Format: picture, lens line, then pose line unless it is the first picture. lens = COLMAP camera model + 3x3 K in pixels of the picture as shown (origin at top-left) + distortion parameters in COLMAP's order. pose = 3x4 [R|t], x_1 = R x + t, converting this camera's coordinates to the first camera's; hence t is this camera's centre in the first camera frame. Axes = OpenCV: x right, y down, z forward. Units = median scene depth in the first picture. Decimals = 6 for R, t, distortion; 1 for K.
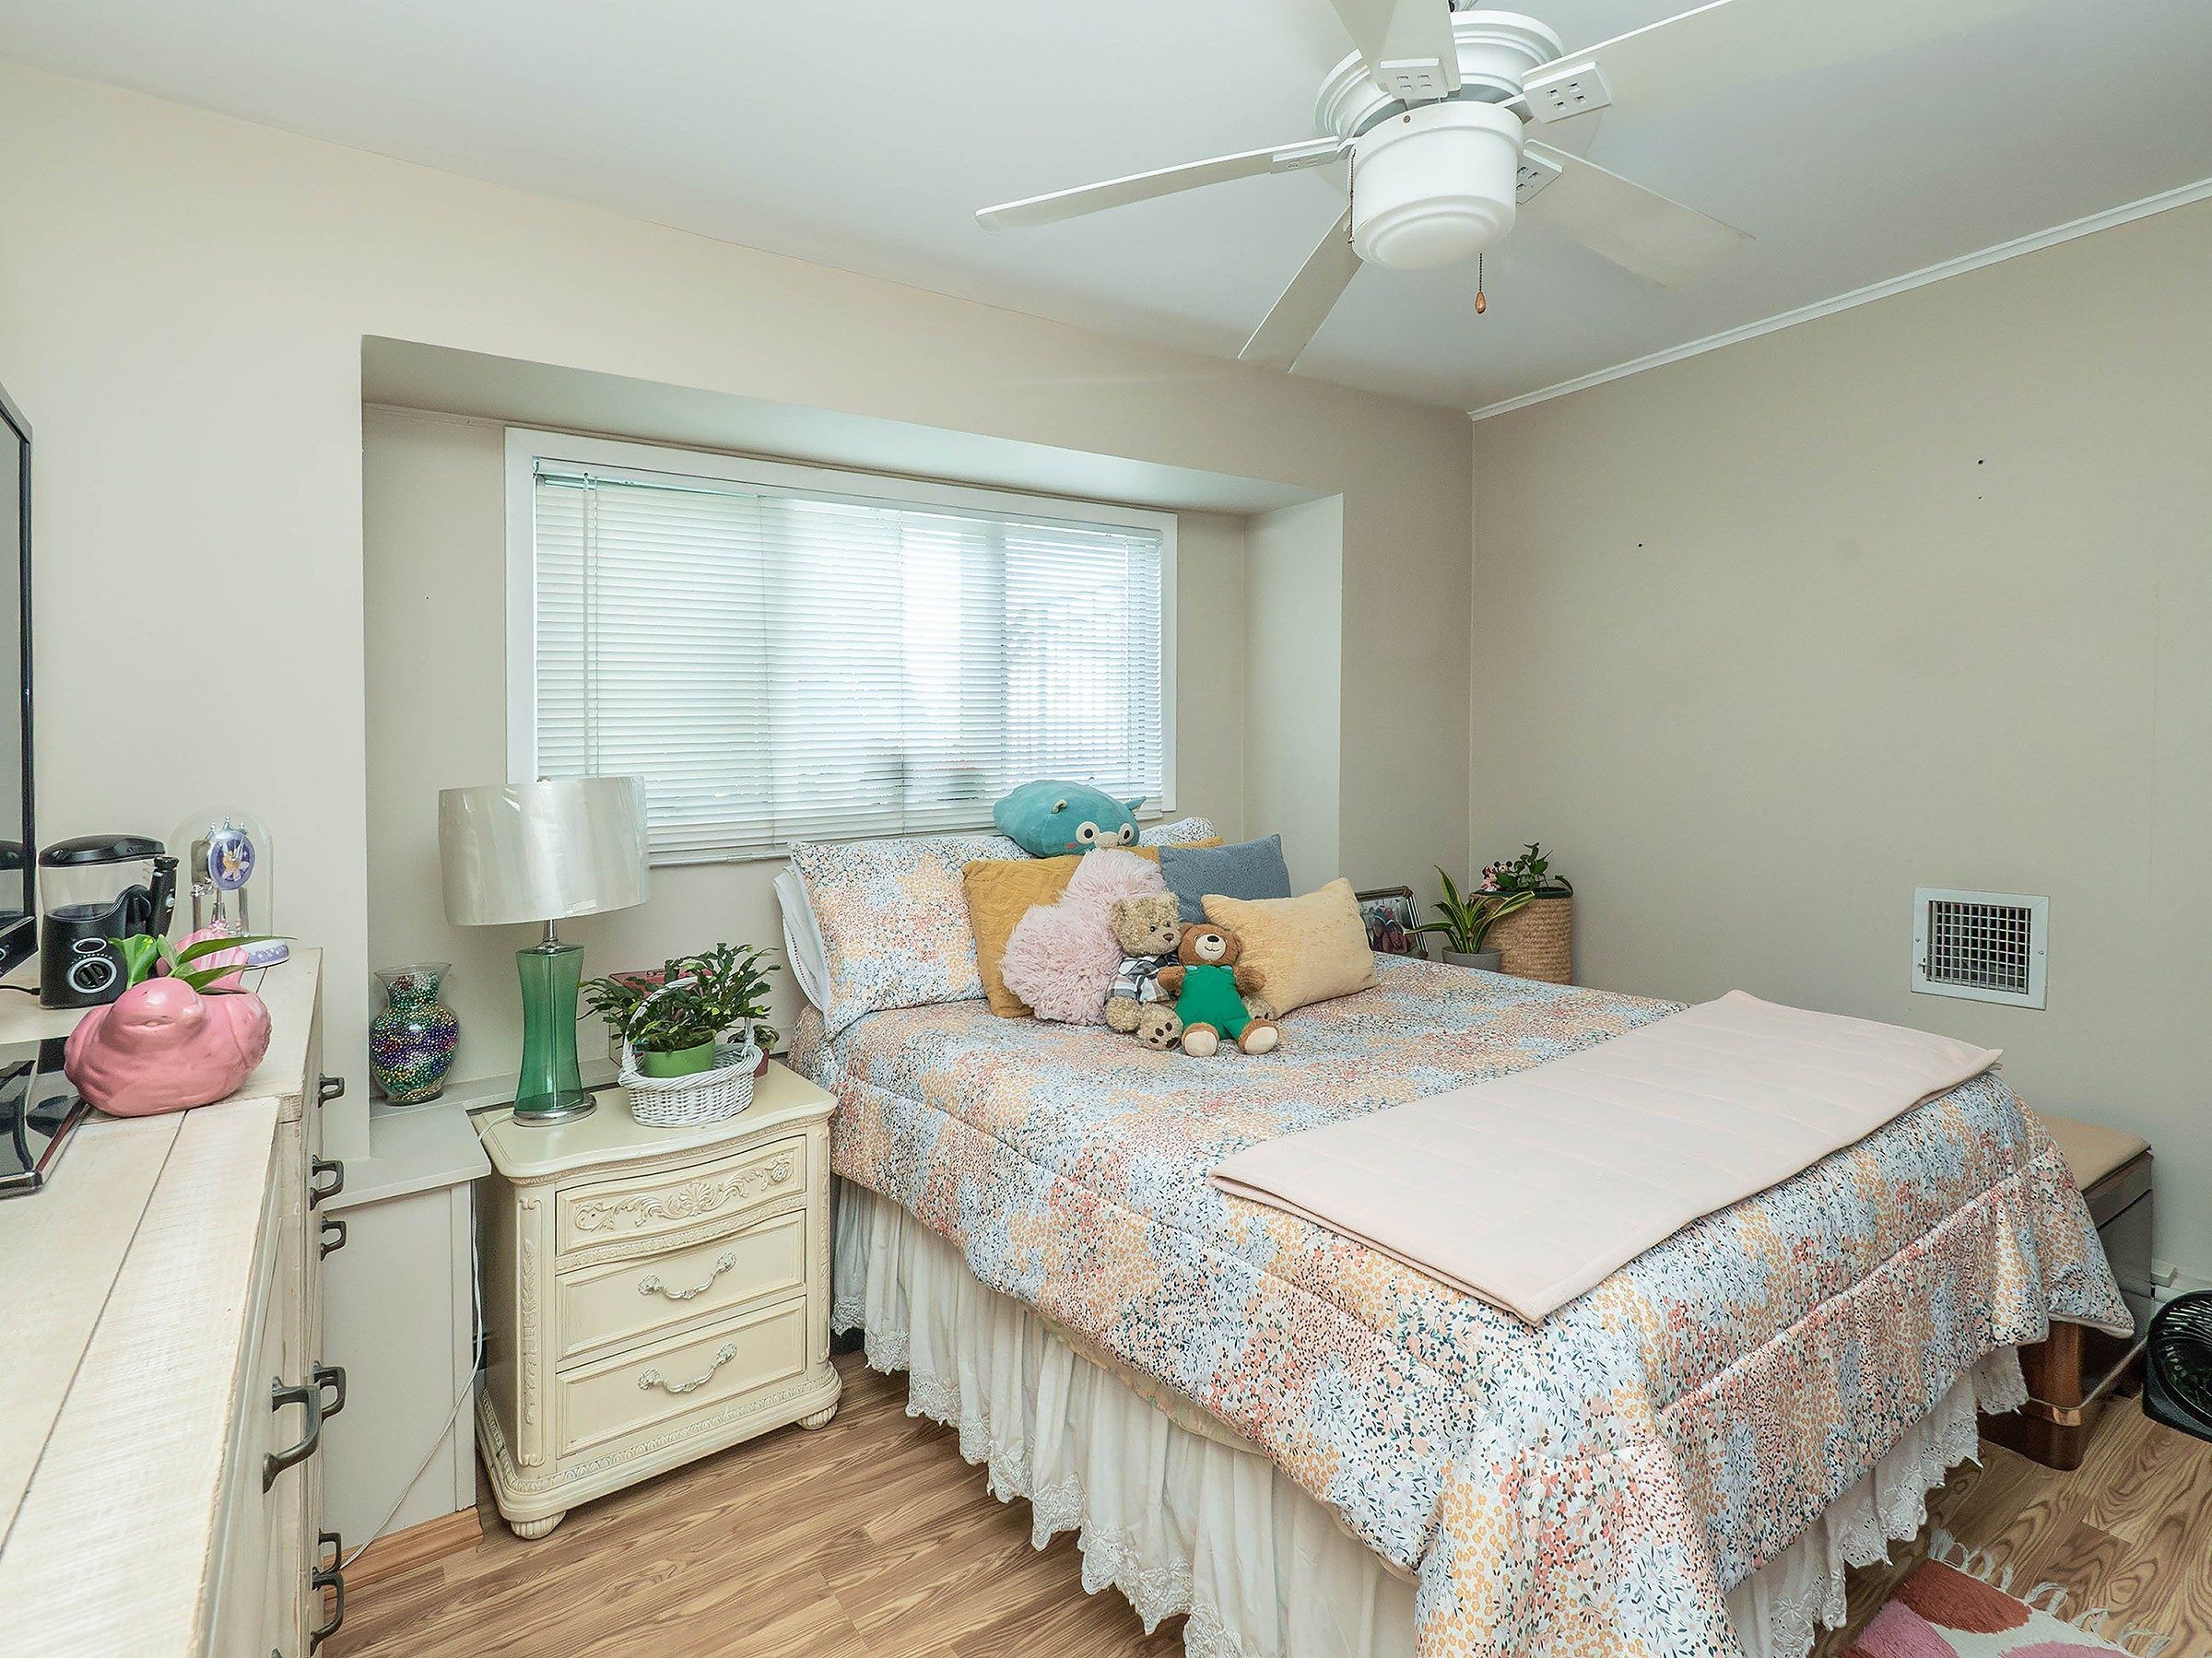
lens RADIAL K [[1113.2, 0, 1105.0], [0, 1113.2, 764.4], [0, 0, 1]] dist [0.000598, -0.001217]
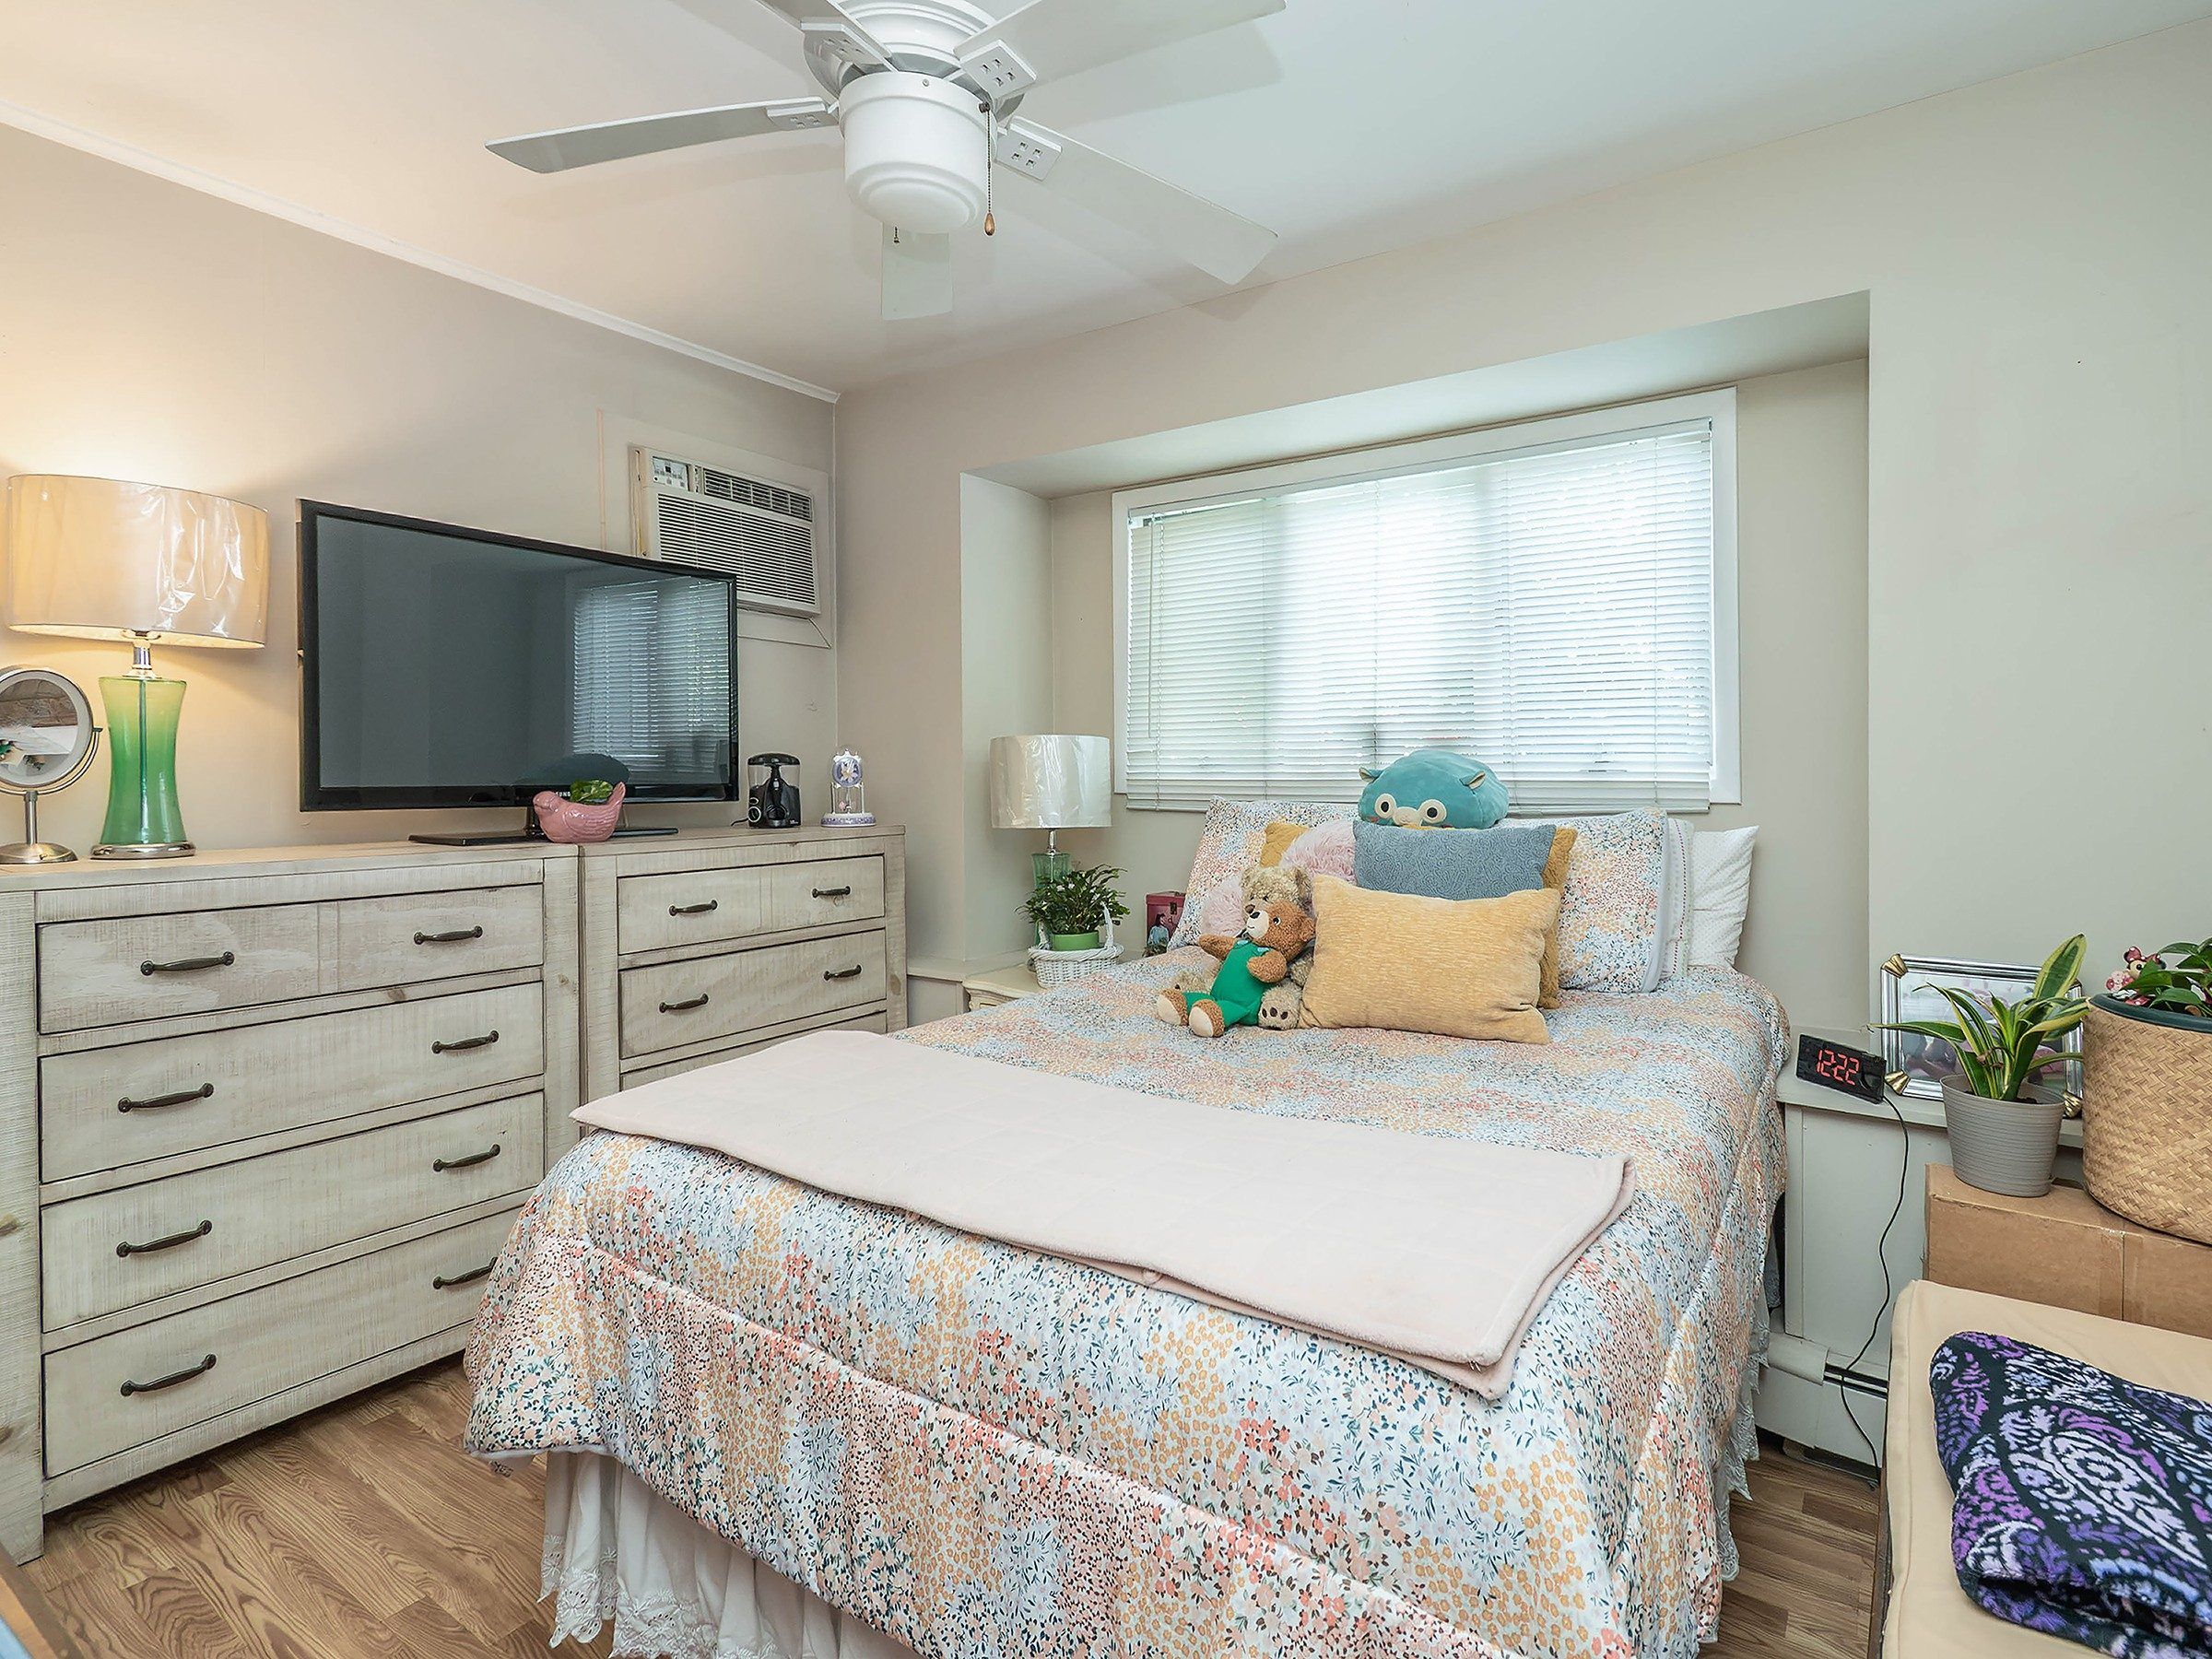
lens RADIAL K [[1113.3, 0, 1105.0], [0, 1113.3, 764.9], [0, 0, 1]] dist [0.000598, -0.001217]
pose [[0.332333, 0.017339, -0.943003, 0.720056], [-0.032638, 0.999444, 0.006874, 0.031195], [0.942597, 0.028493, 0.332714, 0.465015]]
